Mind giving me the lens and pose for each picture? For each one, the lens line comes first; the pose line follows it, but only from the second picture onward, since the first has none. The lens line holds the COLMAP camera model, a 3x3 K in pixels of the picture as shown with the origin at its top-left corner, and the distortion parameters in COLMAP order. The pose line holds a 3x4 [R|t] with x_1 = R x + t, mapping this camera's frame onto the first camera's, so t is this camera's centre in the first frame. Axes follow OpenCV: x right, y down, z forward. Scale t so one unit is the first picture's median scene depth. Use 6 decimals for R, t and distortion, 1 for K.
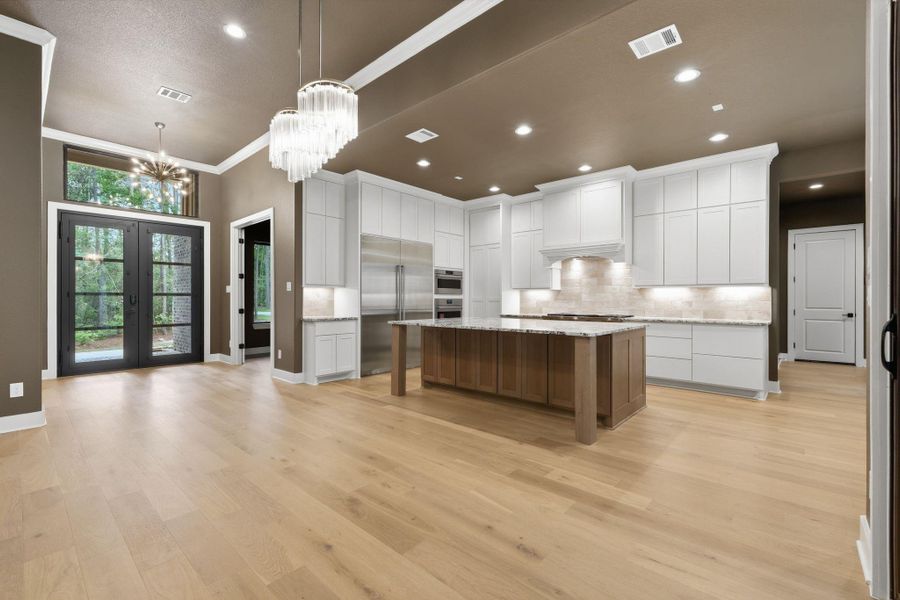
lens RADIAL K [[396.6, 0, 435.2], [0, 396.6, 299.6], [0, 0, 1]] dist [-0.007371, 0.000146]
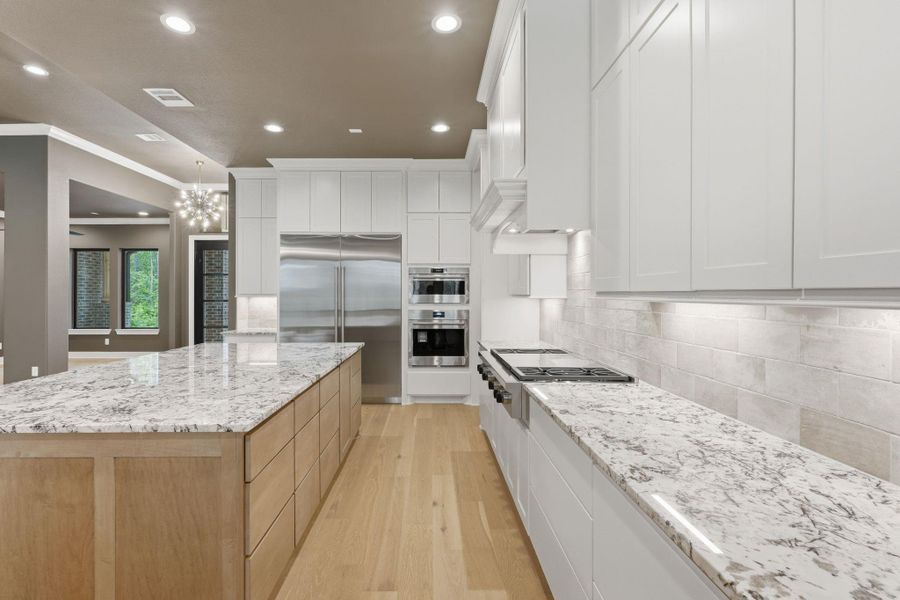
lens RADIAL K [[396.6, 0, 440.3], [0, 396.6, 296.2], [0, 0, 1]] dist [-0.007371, 0.000146]
pose [[0.688597, 0.000455, -0.725145, 0.608858], [-0.000102, 1.000000, 0.000531, -0.029756], [0.725145, -0.000292, 0.688597, 0.618288]]
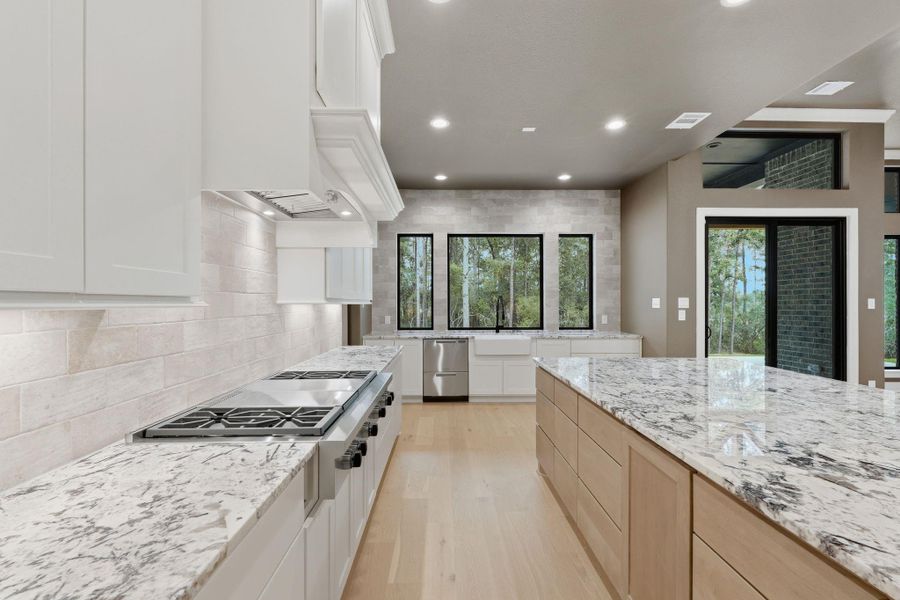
lens RADIAL K [[396.6, 0, 454.7], [0, 396.6, 298.3], [0, 0, 1]] dist [-0.007371, 0.000146]
pose [[-0.697033, 0.001812, 0.717037, 0.086073], [-0.003223, 0.999979, -0.005660, -0.030947], [-0.717032, -0.006257, -0.697012, 1.111018]]
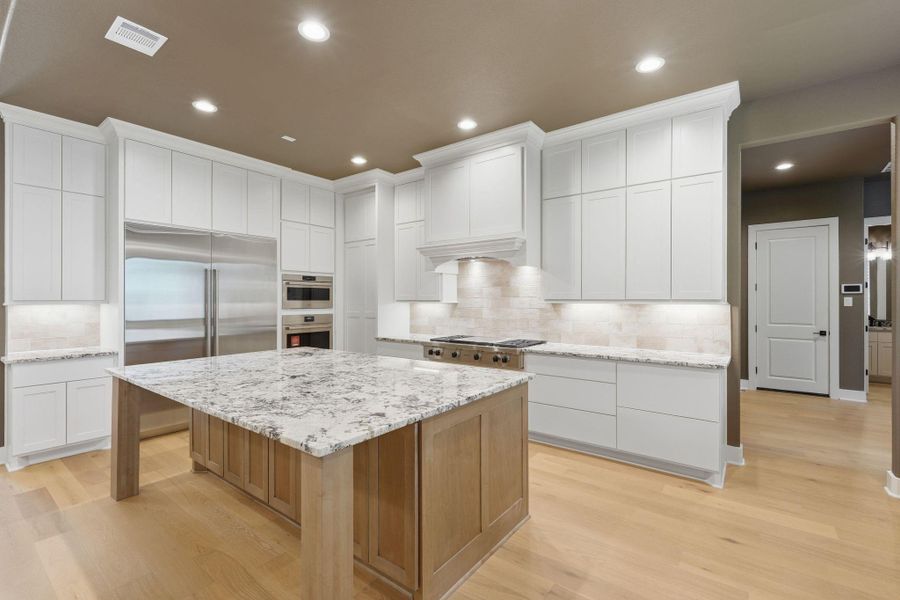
lens RADIAL K [[396.6, 0, 442.4], [0, 396.6, 298.9], [0, 0, 1]] dist [-0.007371, 0.000146]
pose [[0.996518, -0.003675, 0.083291, 0.250471], [0.003788, 0.999992, -0.001192, -0.033685], [-0.083286, 0.001503, 0.996525, 0.301983]]
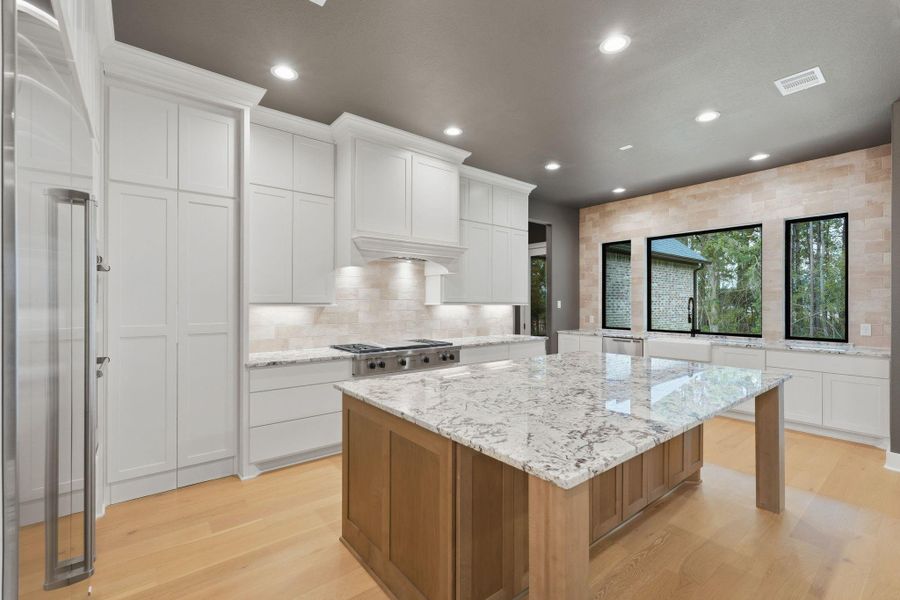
lens RADIAL K [[396.6, 0, 446.6], [0, 396.6, 301.4], [0, 0, 1]] dist [-0.007371, 0.000146]
pose [[0.157145, -0.001822, 0.987574, -0.259801], [-0.000886, 0.999998, 0.001986, -0.035616], [-0.987575, -0.001187, 0.157143, 0.800795]]
